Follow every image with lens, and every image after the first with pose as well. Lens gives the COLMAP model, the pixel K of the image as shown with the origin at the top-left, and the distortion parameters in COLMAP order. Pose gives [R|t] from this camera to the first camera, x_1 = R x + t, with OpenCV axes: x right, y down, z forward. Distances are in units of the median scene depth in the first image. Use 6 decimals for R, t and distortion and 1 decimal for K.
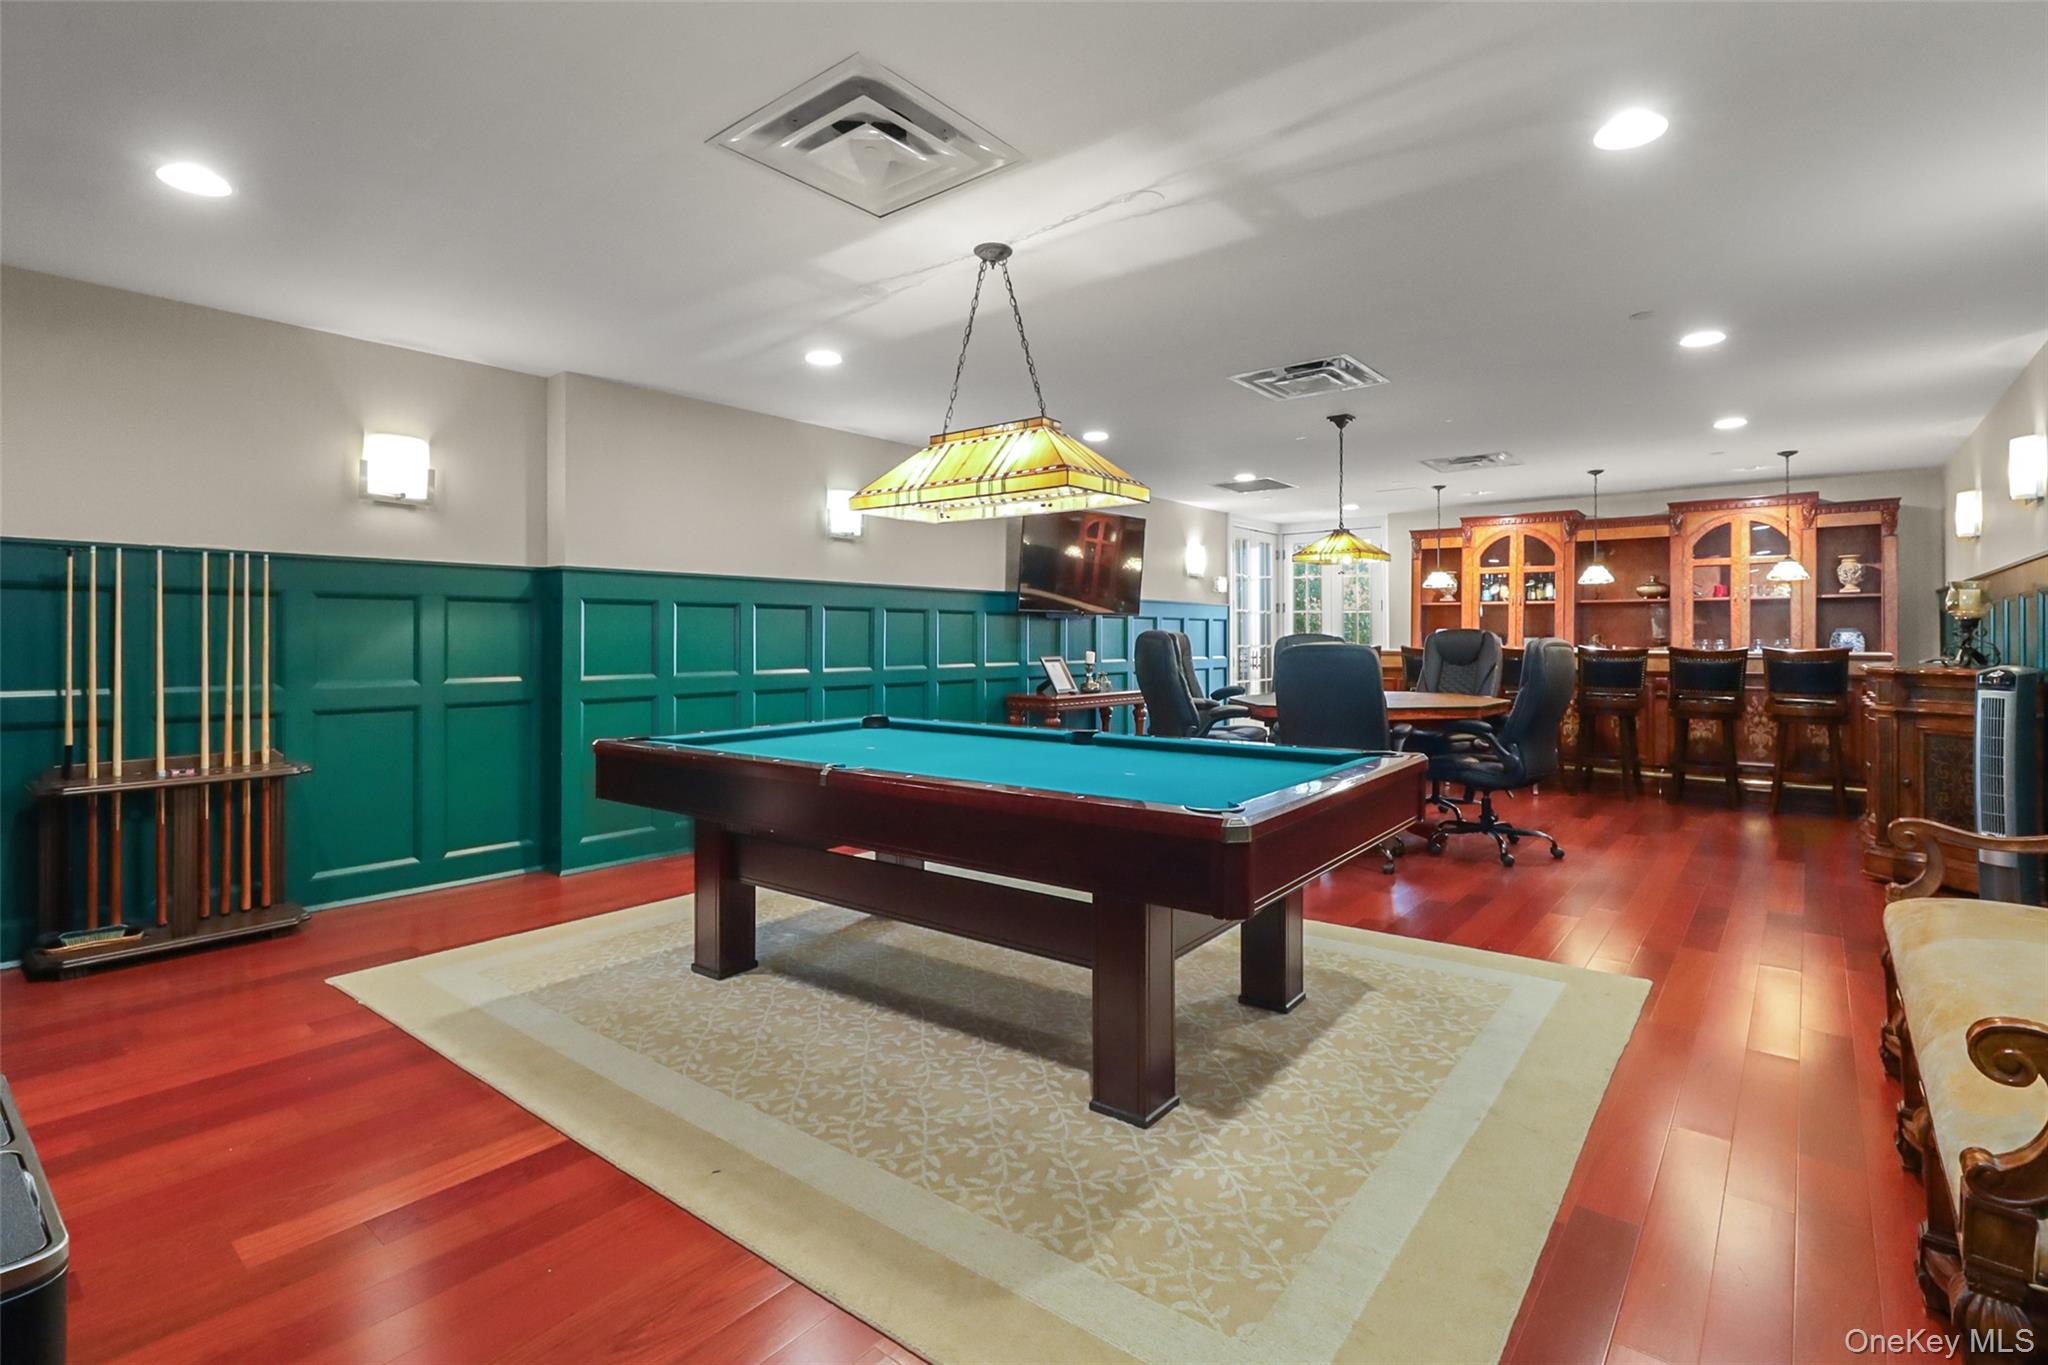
lens RADIAL K [[963.6, 0, 1040.1], [0, 963.6, 654.5], [0, 0, 1]] dist [0.000946, -0.000393]
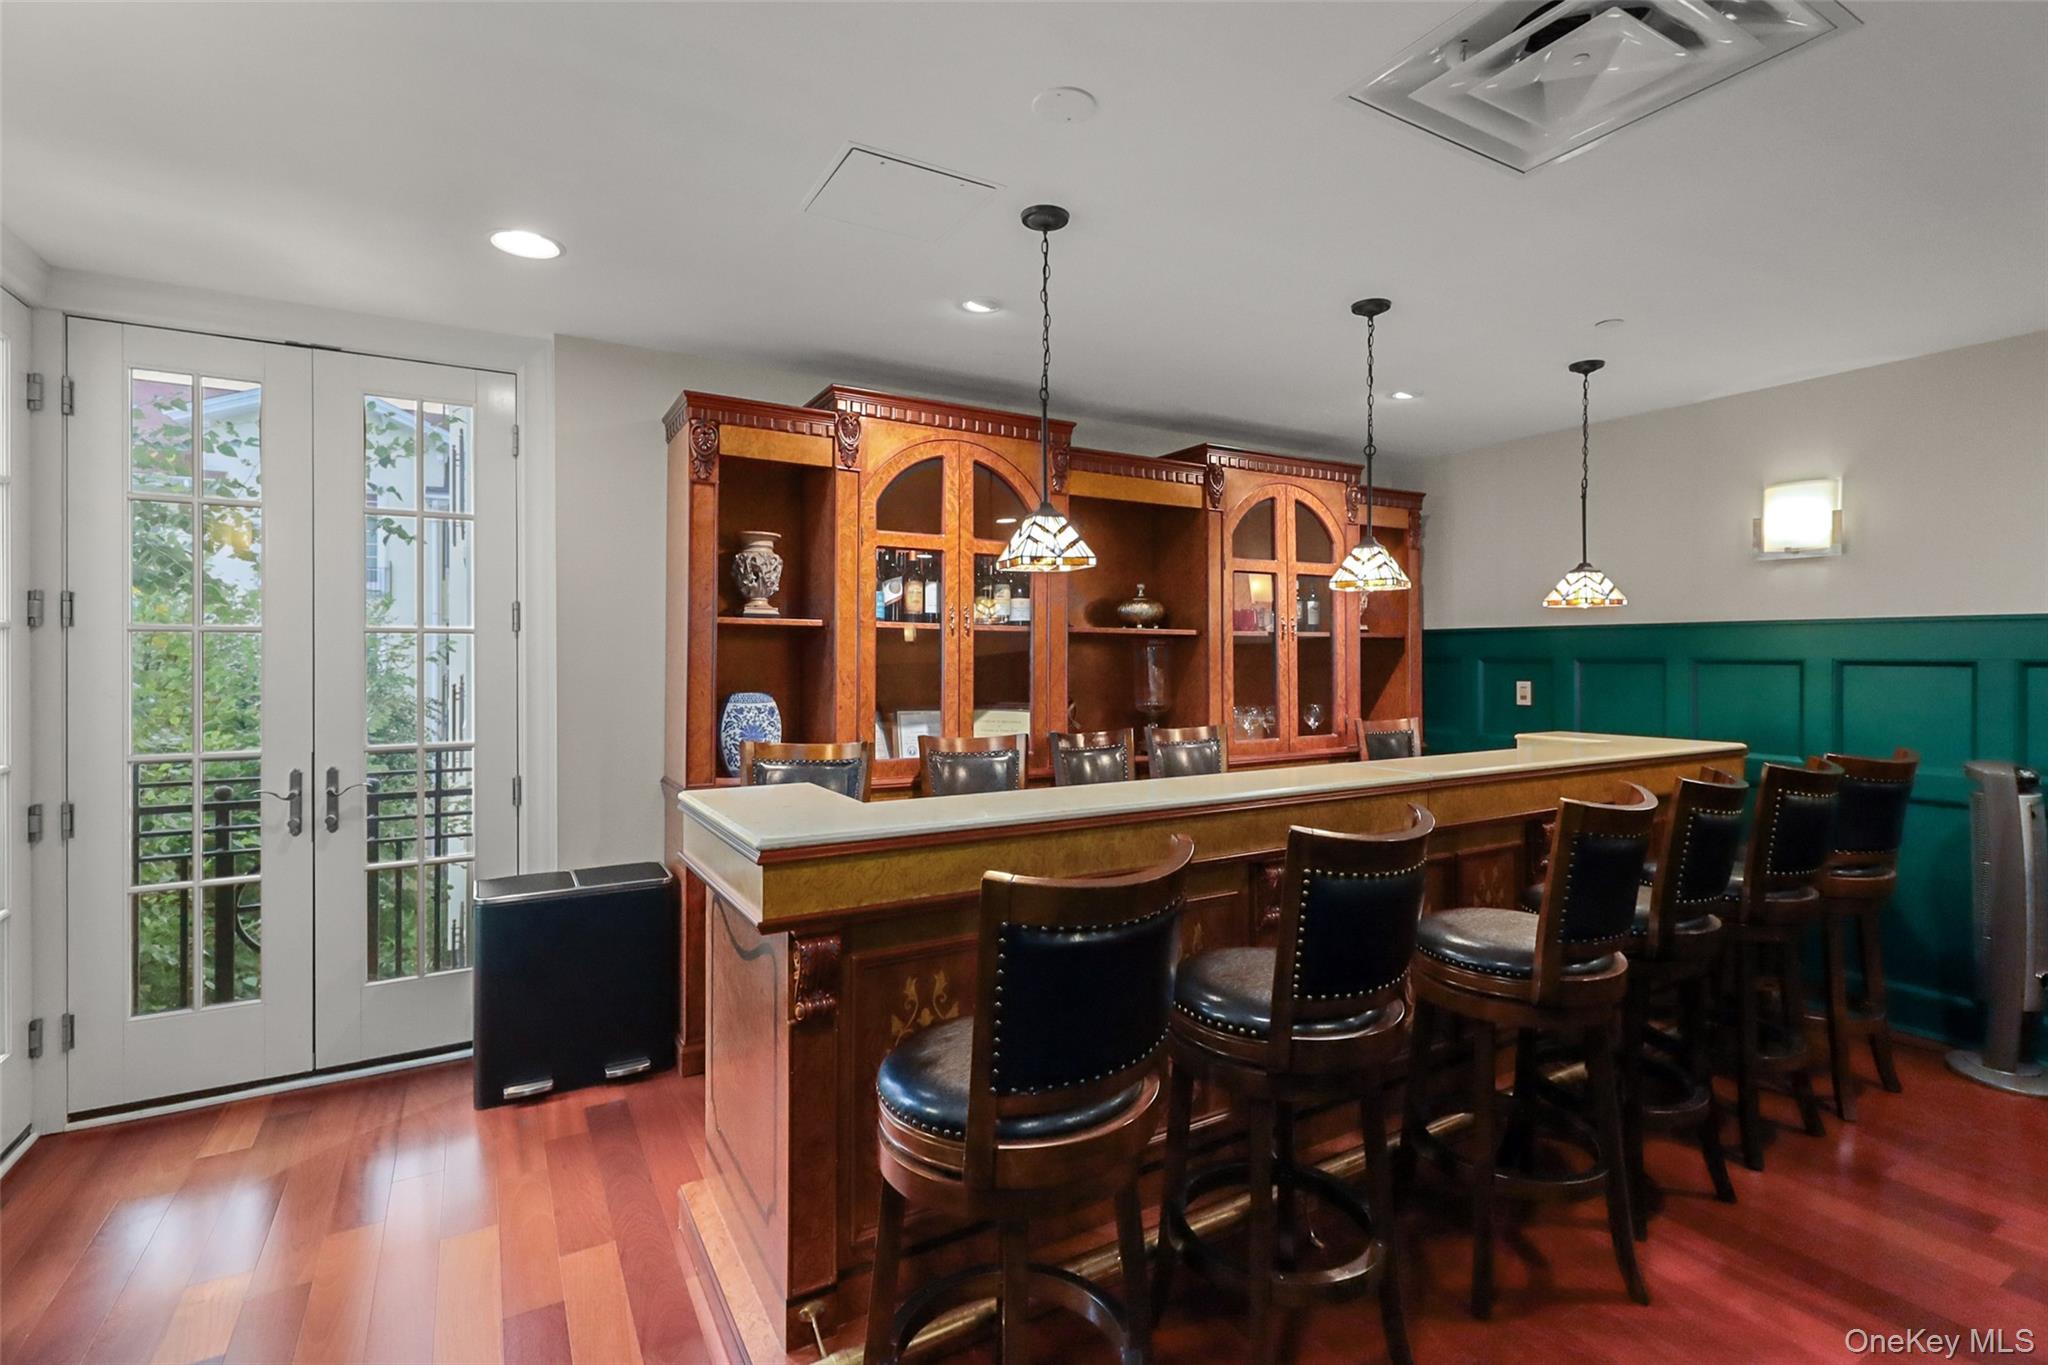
lens RADIAL K [[963.6, 0, 1040.1], [0, 963.6, 654.5], [0, 0, 1]] dist [0.000946, -0.000393]
pose [[0.371485, -0.007095, 0.928412, 0.140159], [0.007108, 0.999963, 0.004798, -0.044895], [-0.928412, 0.004816, 0.371522, 0.820541]]
